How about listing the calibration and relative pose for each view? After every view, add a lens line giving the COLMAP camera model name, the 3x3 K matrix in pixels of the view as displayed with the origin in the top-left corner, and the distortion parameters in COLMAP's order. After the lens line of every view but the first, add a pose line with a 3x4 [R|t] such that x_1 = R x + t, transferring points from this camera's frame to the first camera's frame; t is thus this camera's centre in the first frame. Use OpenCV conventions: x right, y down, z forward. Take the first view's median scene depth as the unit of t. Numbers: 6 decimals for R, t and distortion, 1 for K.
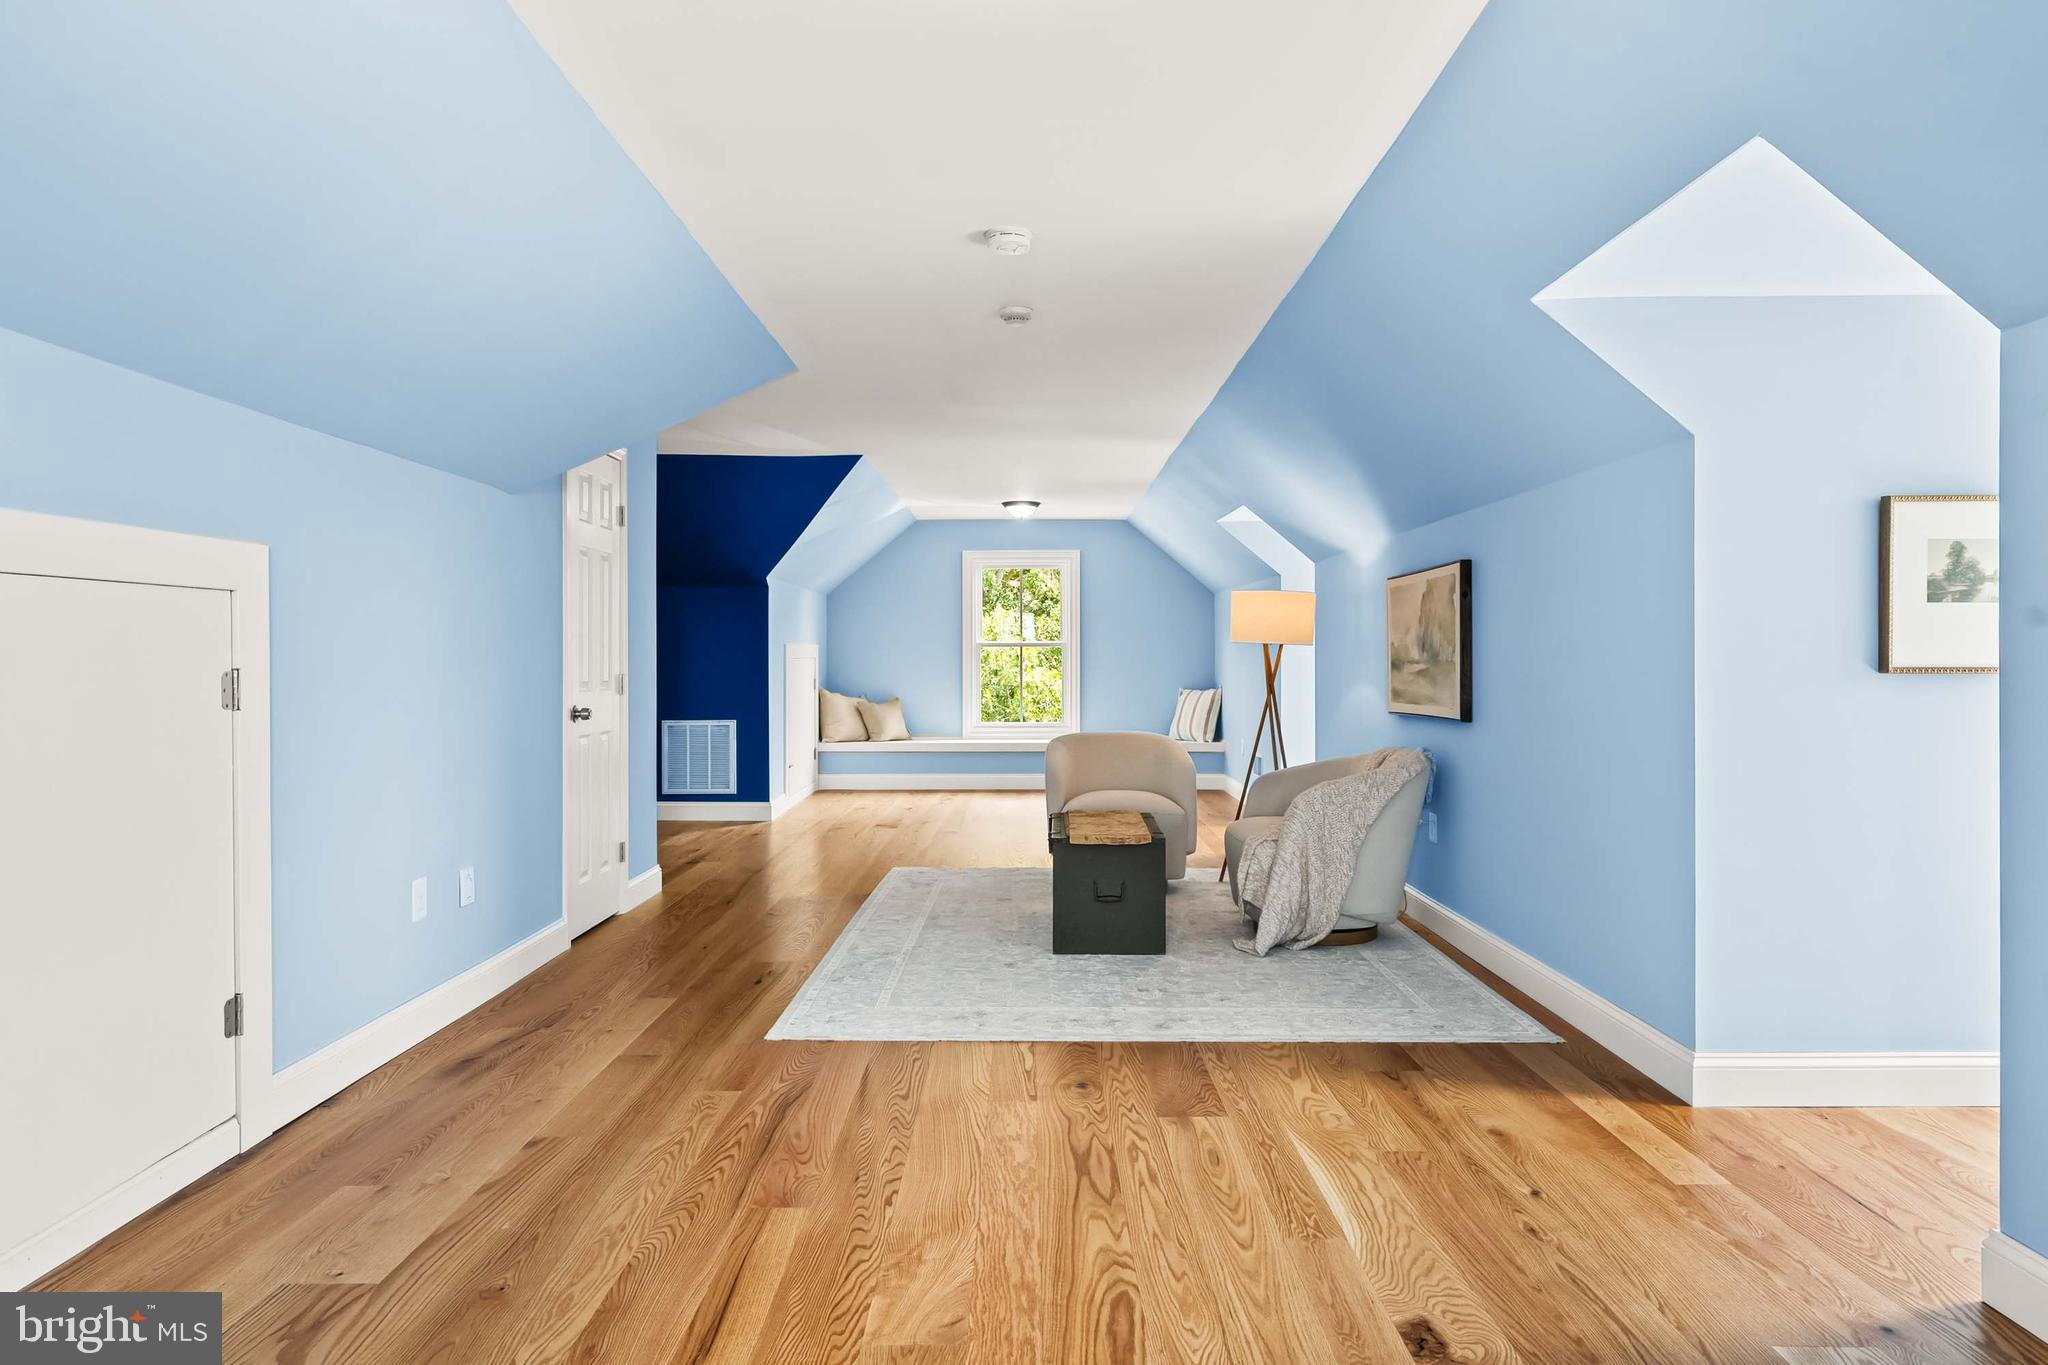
lens RADIAL K [[1223.5, 0, 1020.7], [0, 1223.5, 671.0], [0, 0, 1]] dist [-0.003812, -0.000546]
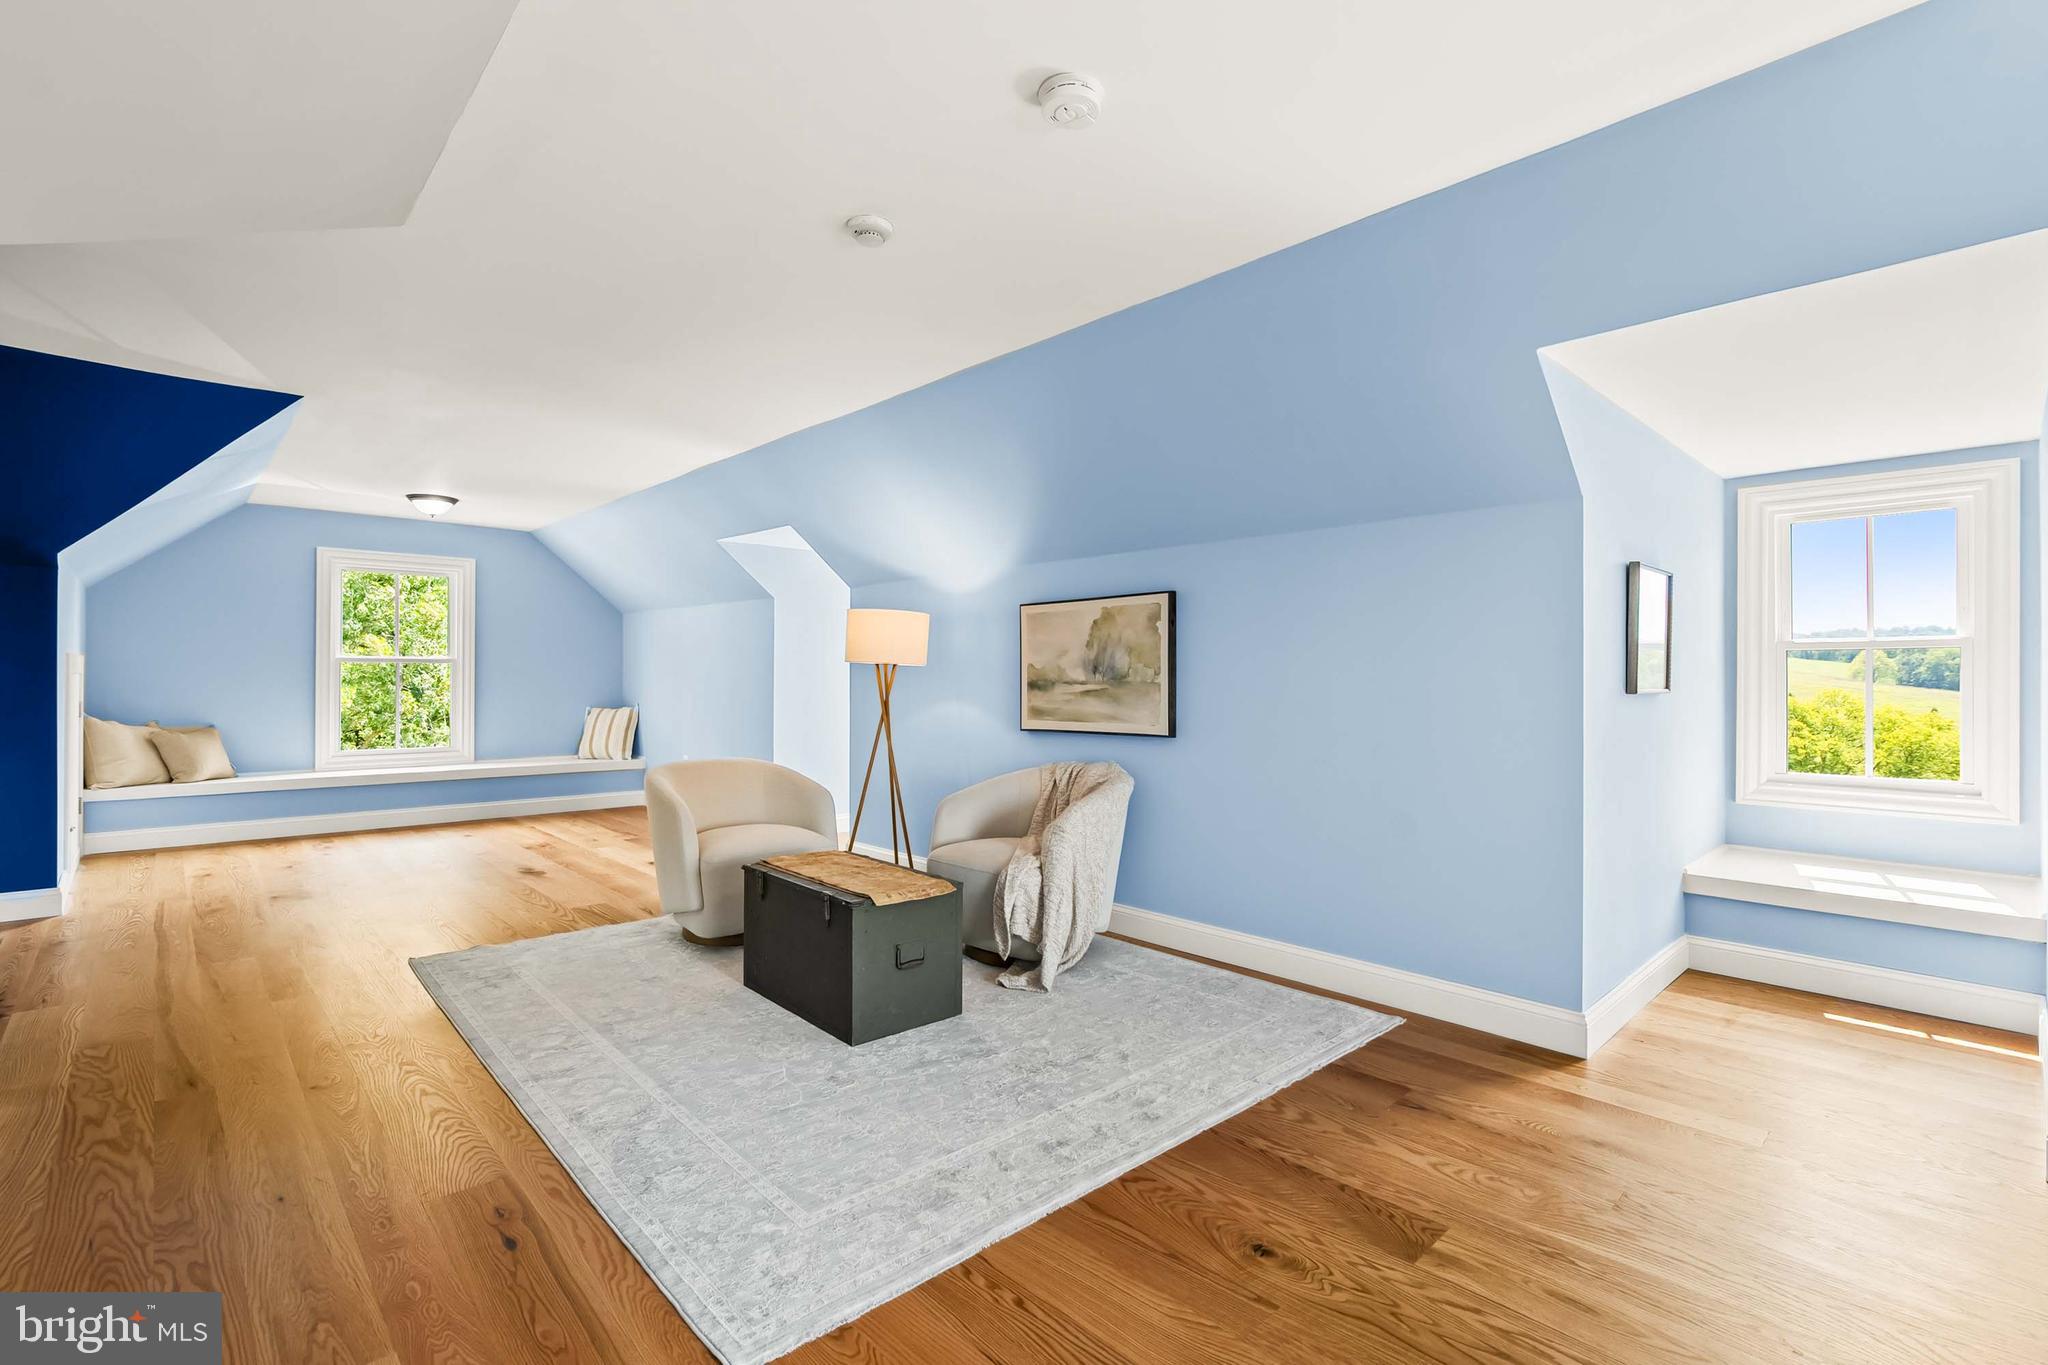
lens RADIAL K [[932.7, 0, 1013.5], [0, 932.7, 676.3], [0, 0, 1]] dist [-0.003949, 0.000350]
pose [[0.726438, 0.004458, 0.687218, -0.296344], [0.002569, 0.999954, -0.009203, -0.005742], [-0.687227, 0.008451, 0.726393, 0.446859]]
